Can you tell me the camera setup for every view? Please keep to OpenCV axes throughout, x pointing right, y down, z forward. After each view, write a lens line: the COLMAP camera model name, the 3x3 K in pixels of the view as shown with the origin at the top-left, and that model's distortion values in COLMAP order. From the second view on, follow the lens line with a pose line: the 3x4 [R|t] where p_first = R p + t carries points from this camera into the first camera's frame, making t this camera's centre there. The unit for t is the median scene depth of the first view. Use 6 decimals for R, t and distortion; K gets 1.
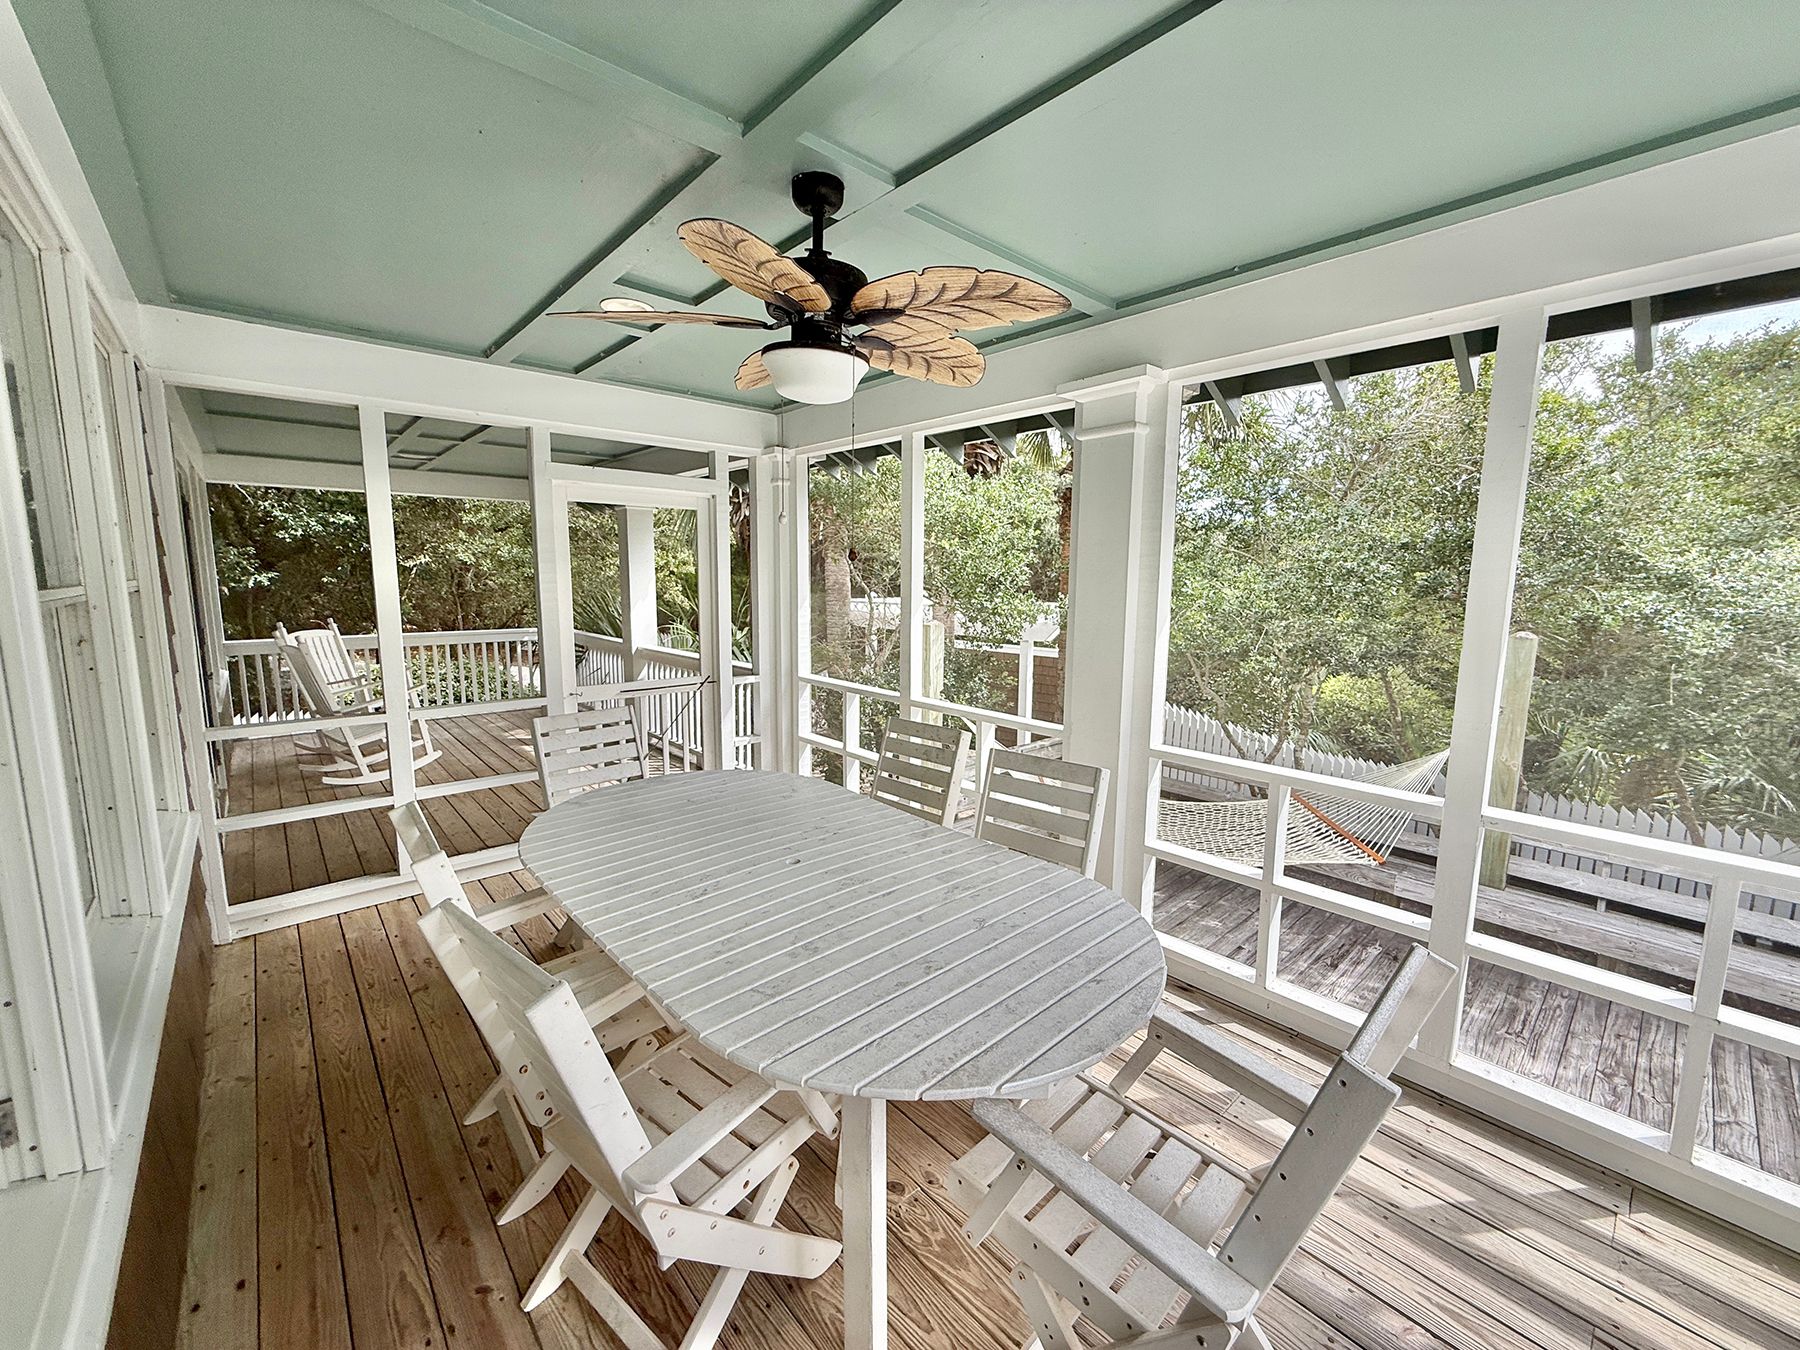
lens RADIAL K [[716.2, 0, 900.0], [0, 716.2, 675.0], [0, 0, 1]] dist [0.000052, 0.000031]
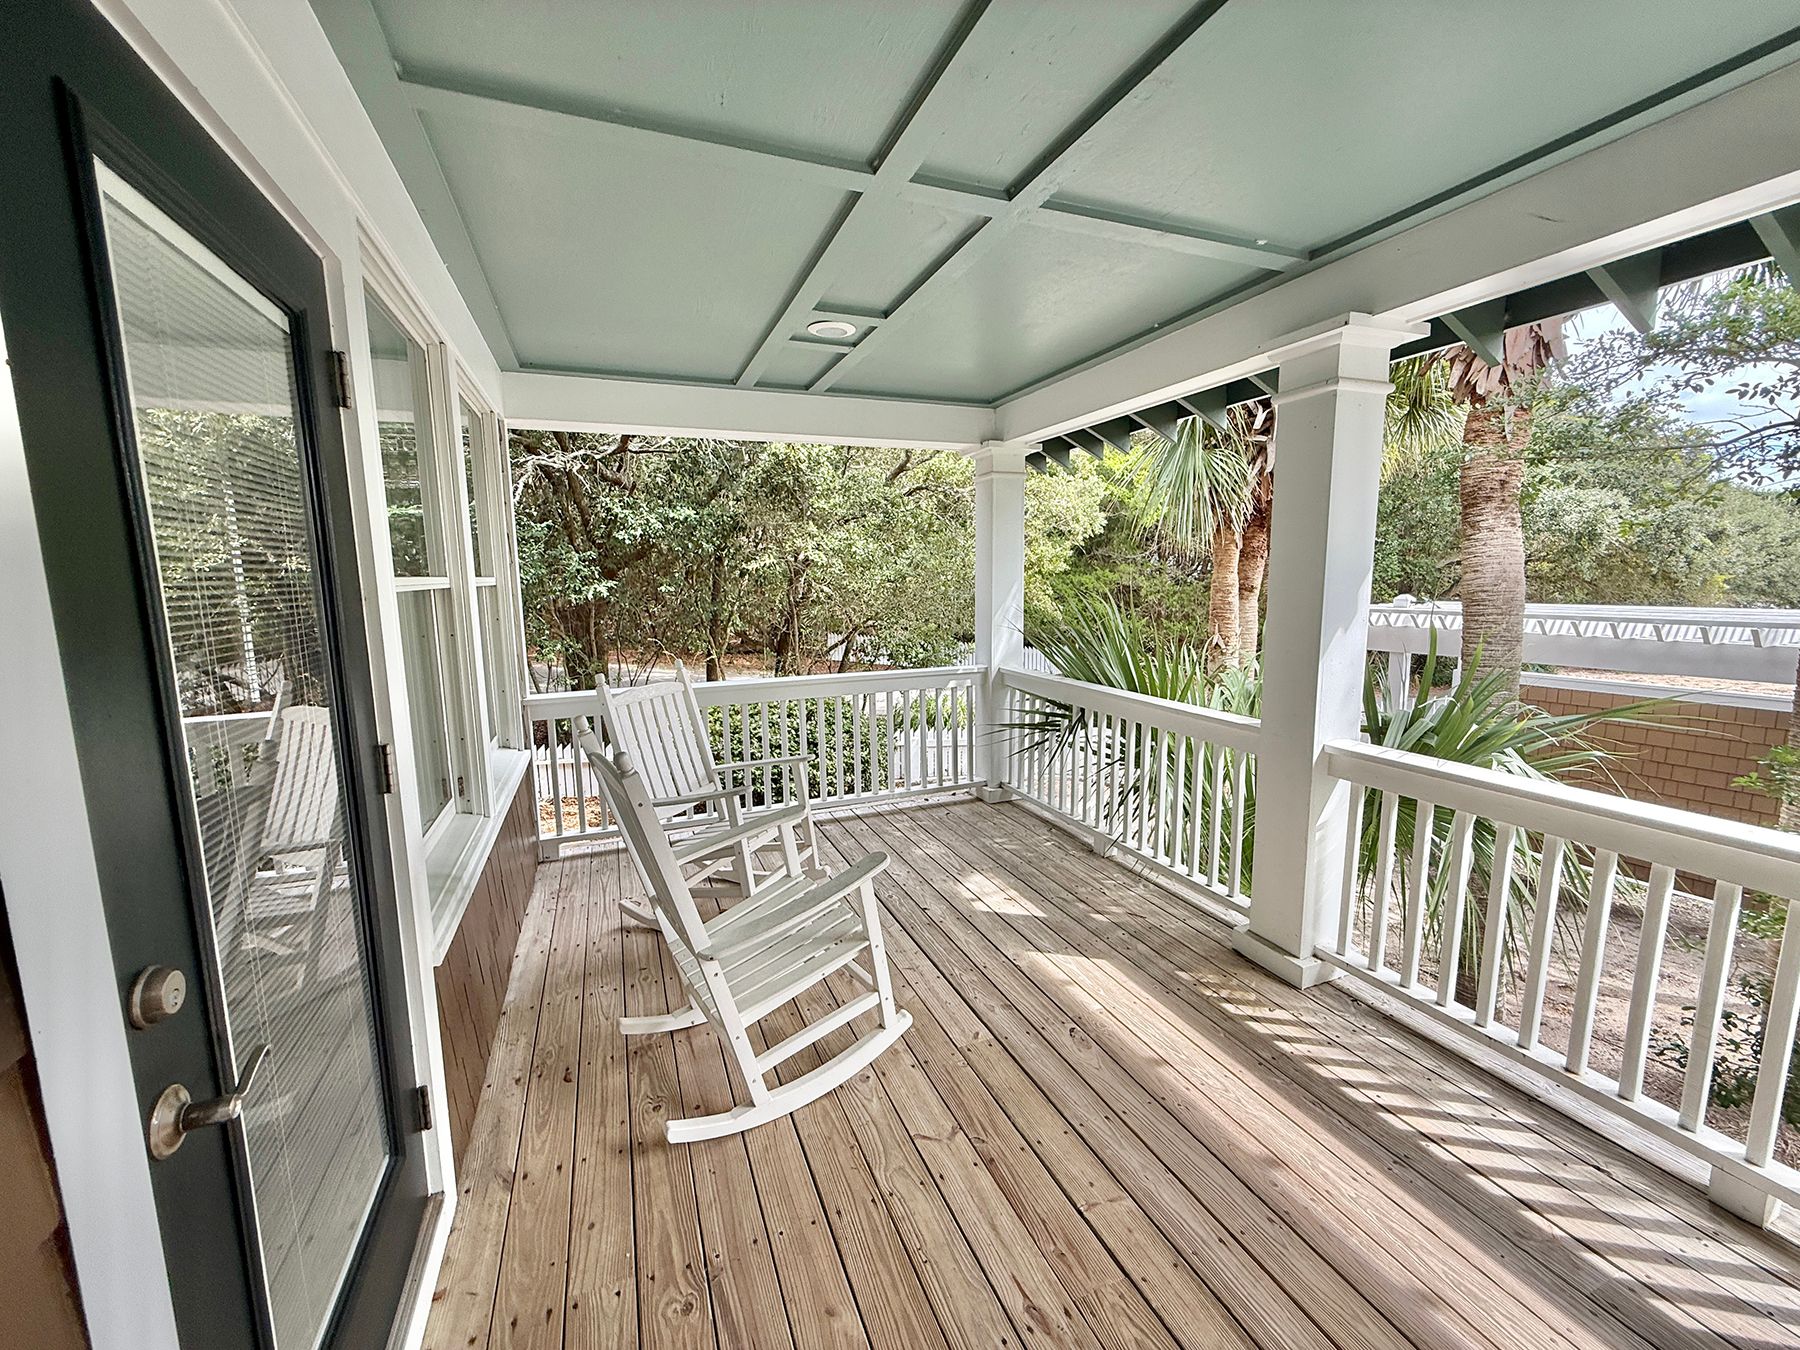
lens RADIAL K [[720.1, 0, 900.0], [0, 720.1, 675.0], [0, 0, 1]] dist [0.000247, 0.000001]
pose [[0.939640, 0.024349, -0.341296, -0.266529], [-0.024575, 0.999691, 0.003662, -0.044100], [0.341280, 0.004947, 0.939949, 0.321121]]
